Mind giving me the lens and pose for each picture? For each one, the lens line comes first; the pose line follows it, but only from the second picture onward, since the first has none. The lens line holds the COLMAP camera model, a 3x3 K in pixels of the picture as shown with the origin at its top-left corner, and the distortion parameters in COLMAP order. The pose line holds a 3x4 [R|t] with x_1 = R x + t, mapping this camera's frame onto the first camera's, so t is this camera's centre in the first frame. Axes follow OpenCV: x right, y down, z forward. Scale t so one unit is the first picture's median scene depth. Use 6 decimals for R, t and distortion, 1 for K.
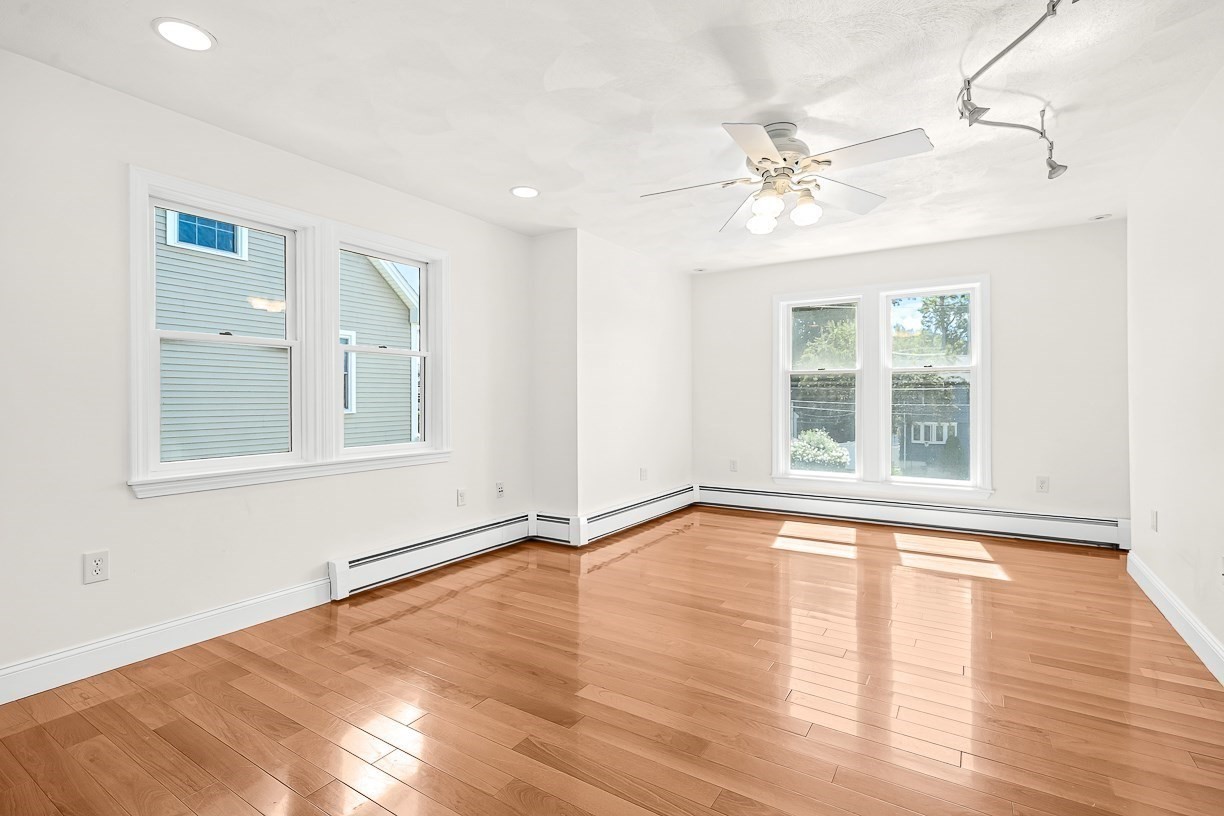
lens RADIAL K [[565.6, 0, 603.8], [0, 565.6, 406.1], [0, 0, 1]] dist [0.001631, 0.000193]
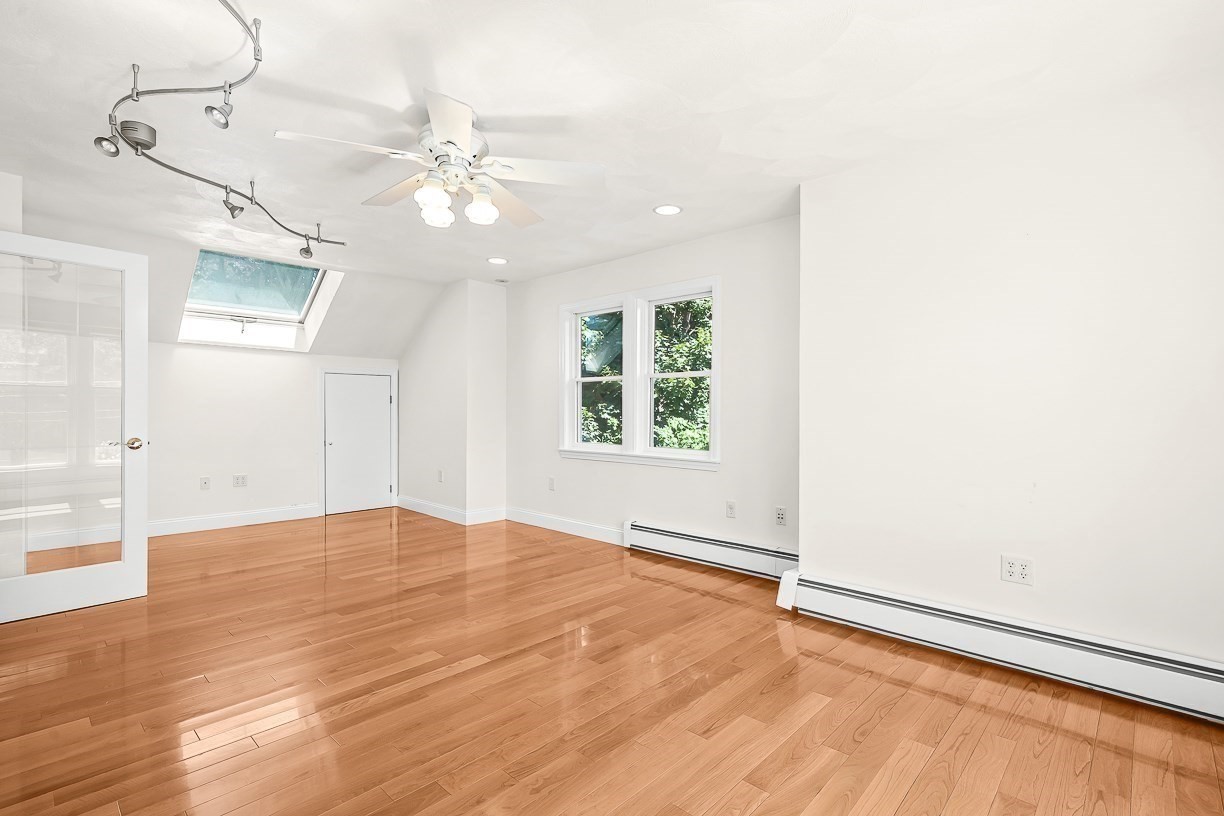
lens RADIAL K [[565.6, 0, 608.1], [0, 565.6, 408.4], [0, 0, 1]] dist [0.001631, 0.000193]
pose [[-0.197813, 0.000180, -0.980240, 0.849995], [-0.009989, 0.999948, 0.002199, -0.022779], [0.980189, 0.010226, -0.197800, 1.054840]]
